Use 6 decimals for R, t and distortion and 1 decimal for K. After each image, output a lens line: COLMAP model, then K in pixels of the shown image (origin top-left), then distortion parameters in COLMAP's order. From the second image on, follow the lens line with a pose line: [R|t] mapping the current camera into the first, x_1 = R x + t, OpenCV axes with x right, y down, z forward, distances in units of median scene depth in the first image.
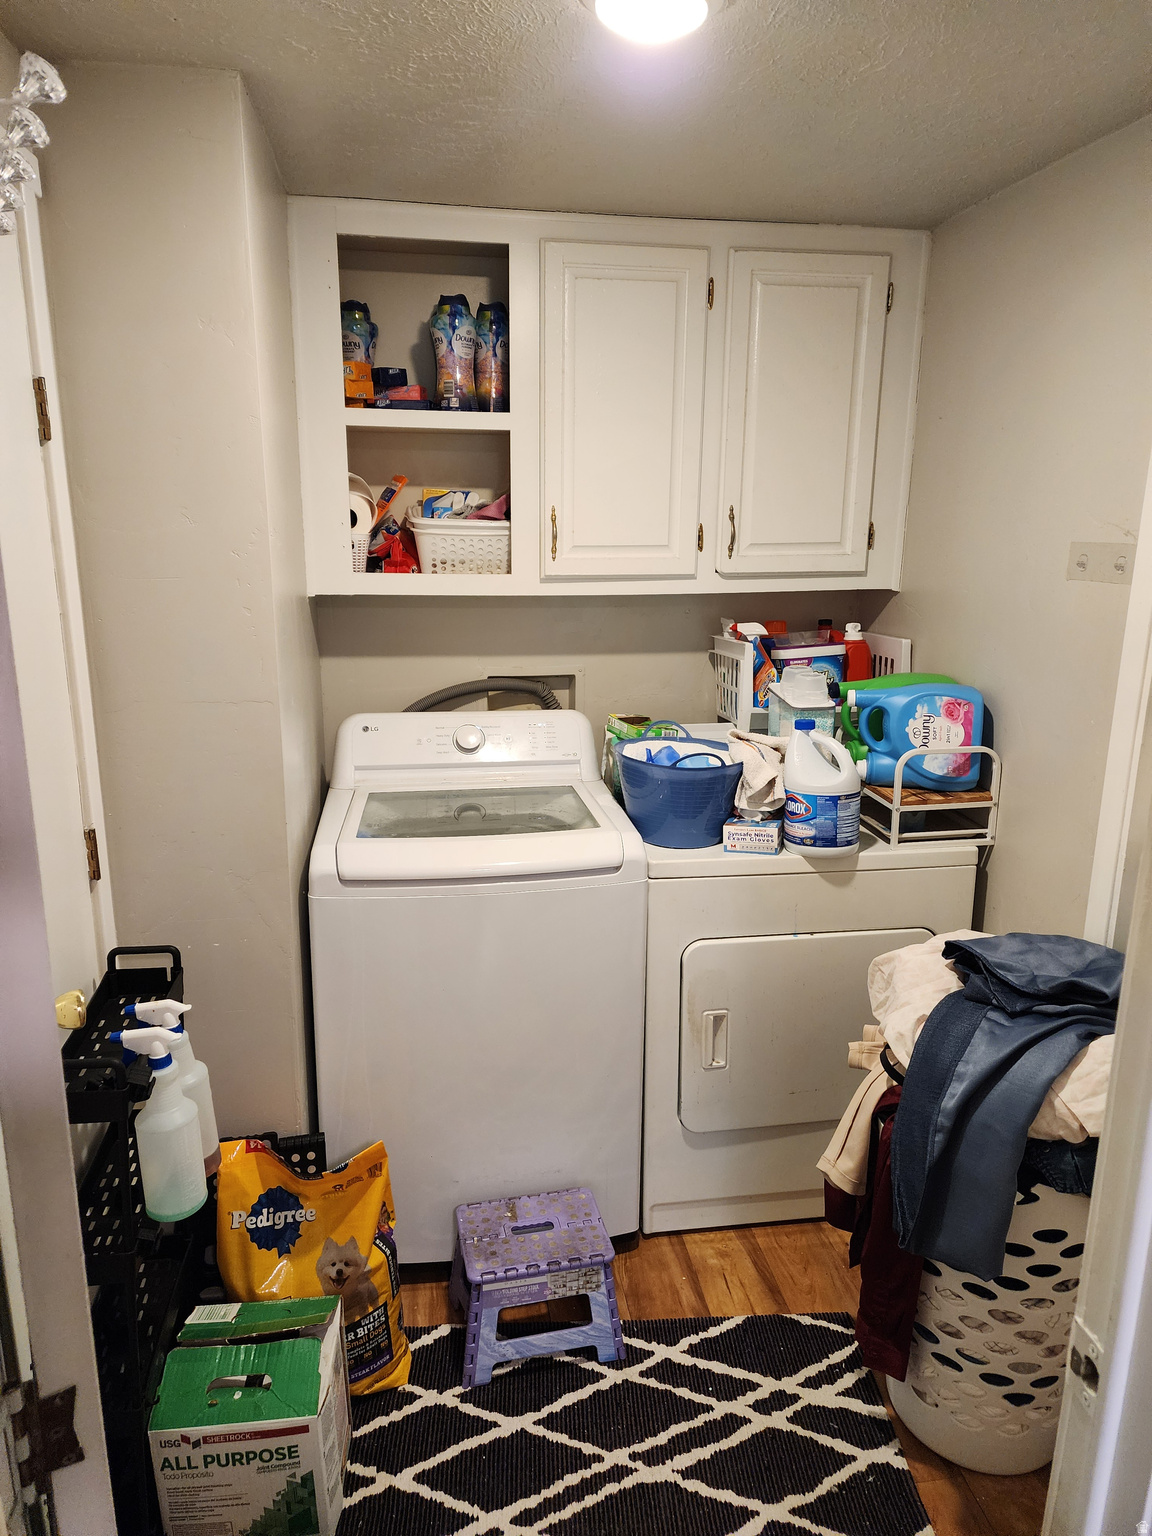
lens RADIAL K [[1025.2, 0, 572.0], [0, 1025.2, 762.0], [0, 0, 1]] dist [0.065300, -0.056304]
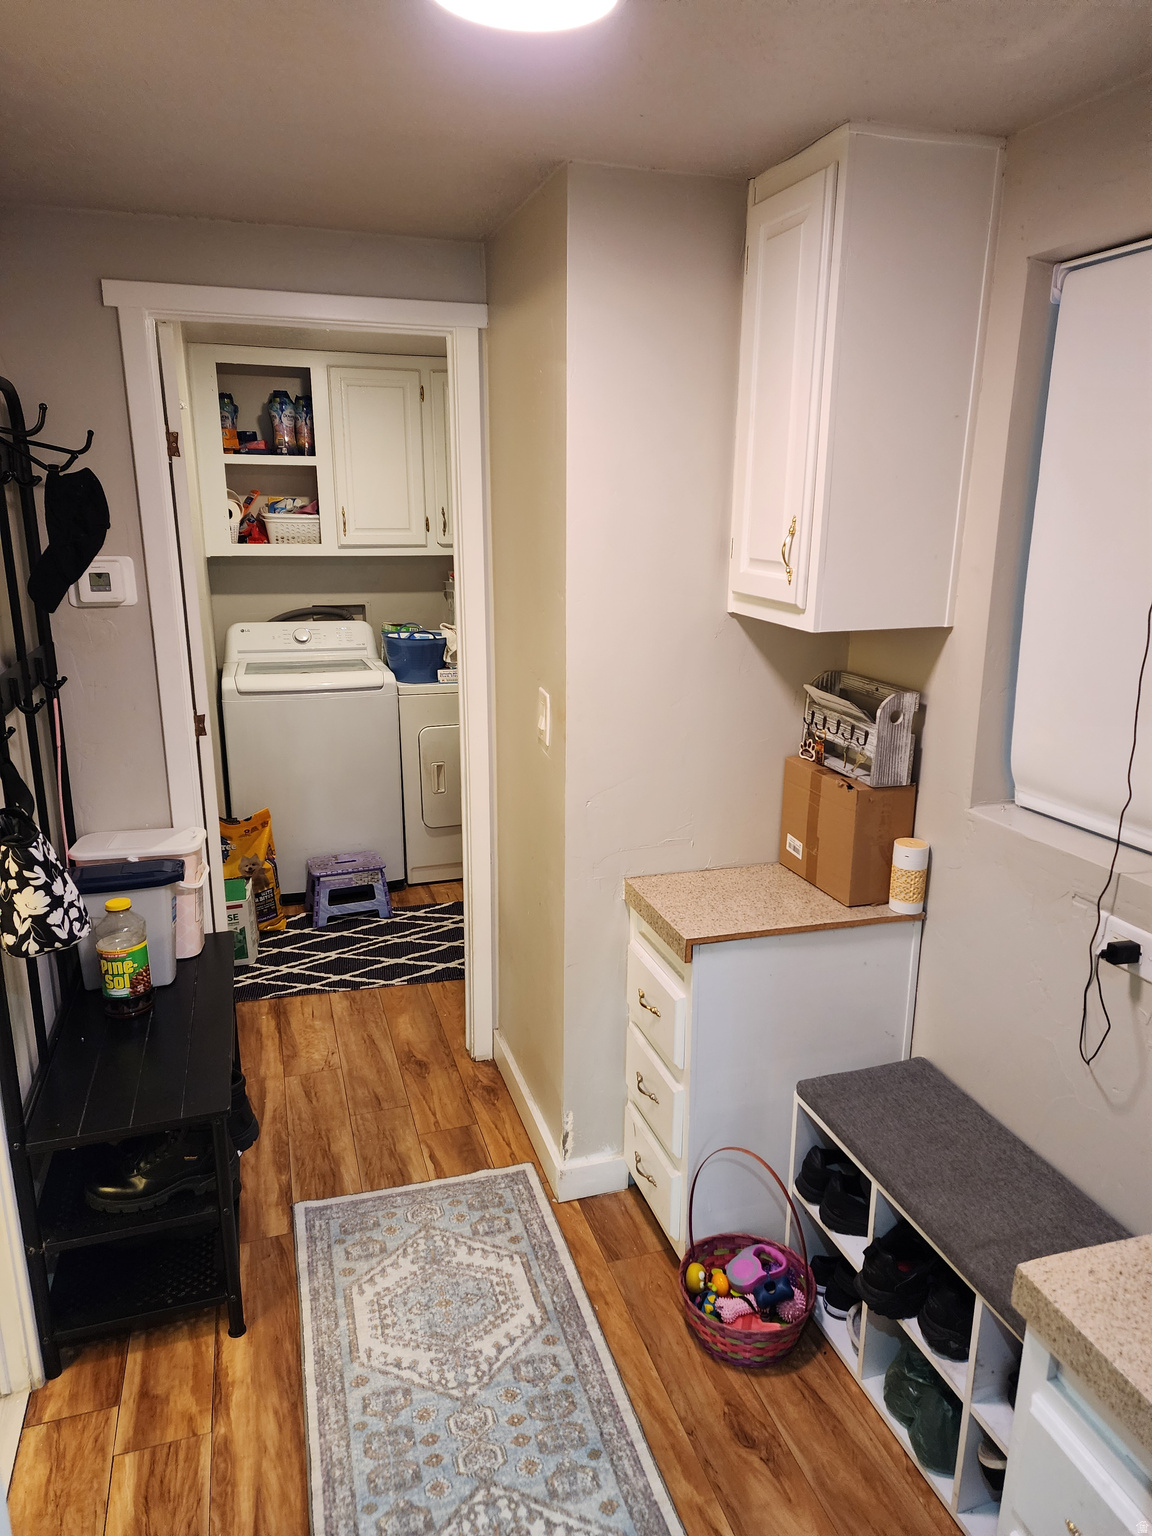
lens RADIAL K [[1025.2, 0, 581.2], [0, 1025.2, 772.0], [0, 0, 1]] dist [0.065300, -0.056304]
pose [[0.987493, -0.045717, 0.150891, 0.104509], [0.044800, 0.998951, 0.009479, 0.232260], [-0.151166, -0.002600, 0.988505, -0.911070]]
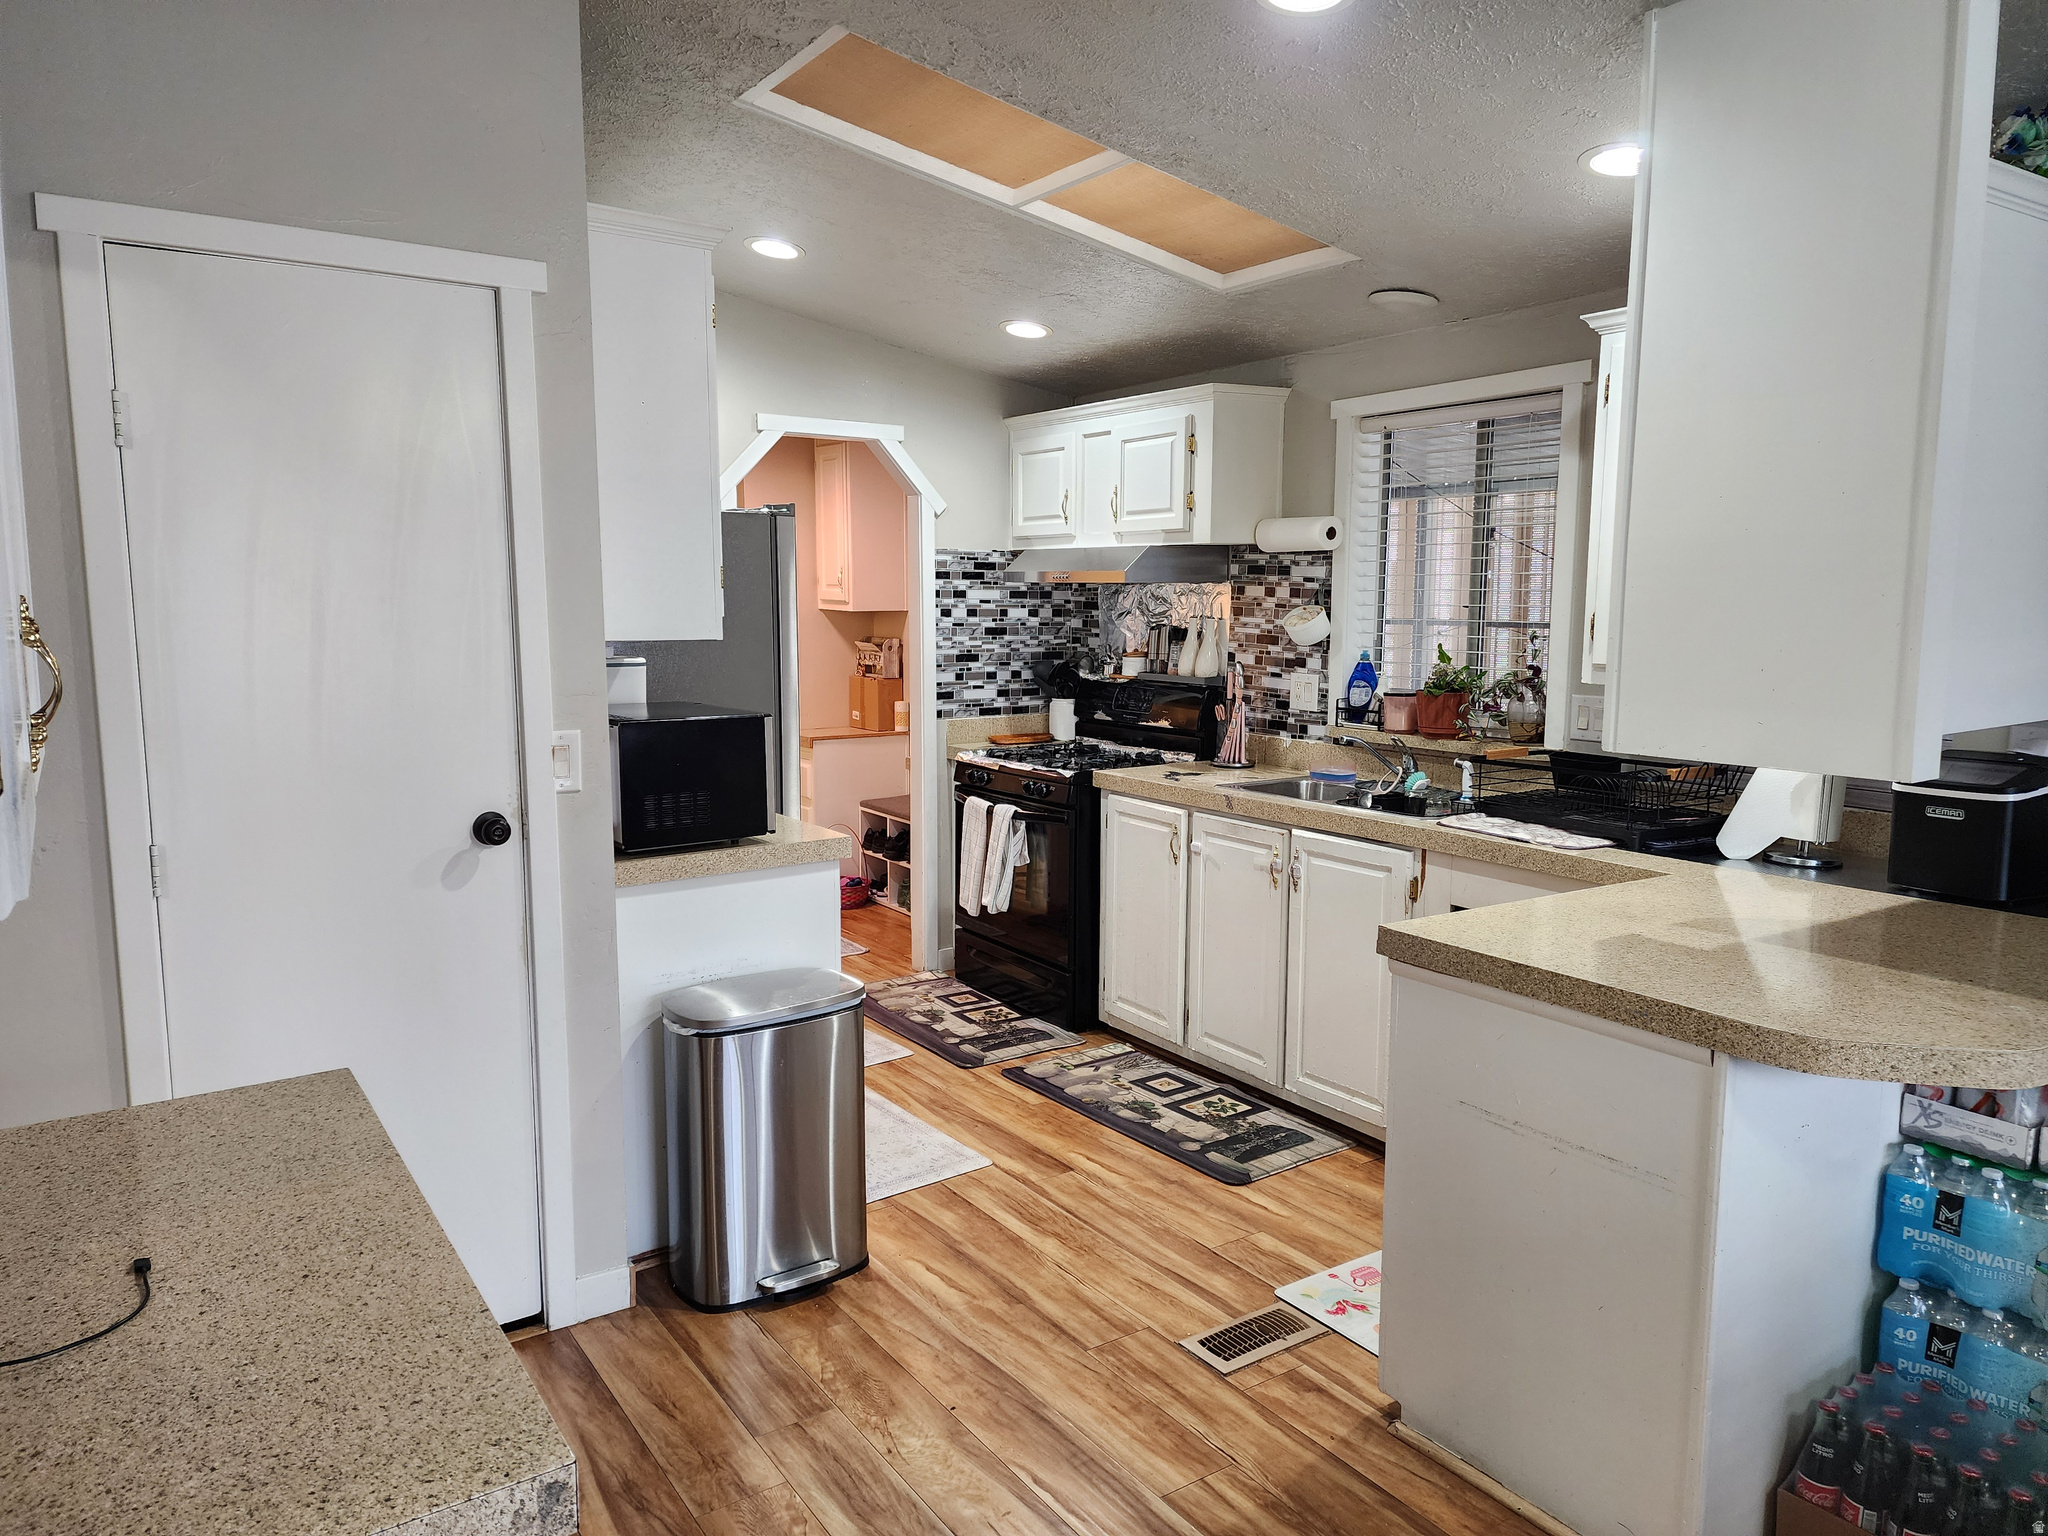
lens RADIAL K [[1366.9, 0, 1026.4], [0, 1366.9, 766.0], [0, 0, 1]] dist [0.065300, -0.056304]
pose [[0.901203, -0.066536, 0.428260, -1.138151], [0.120287, 0.987723, -0.099668, 1.376734], [-0.416371, 0.141335, 0.898142, -4.789744]]
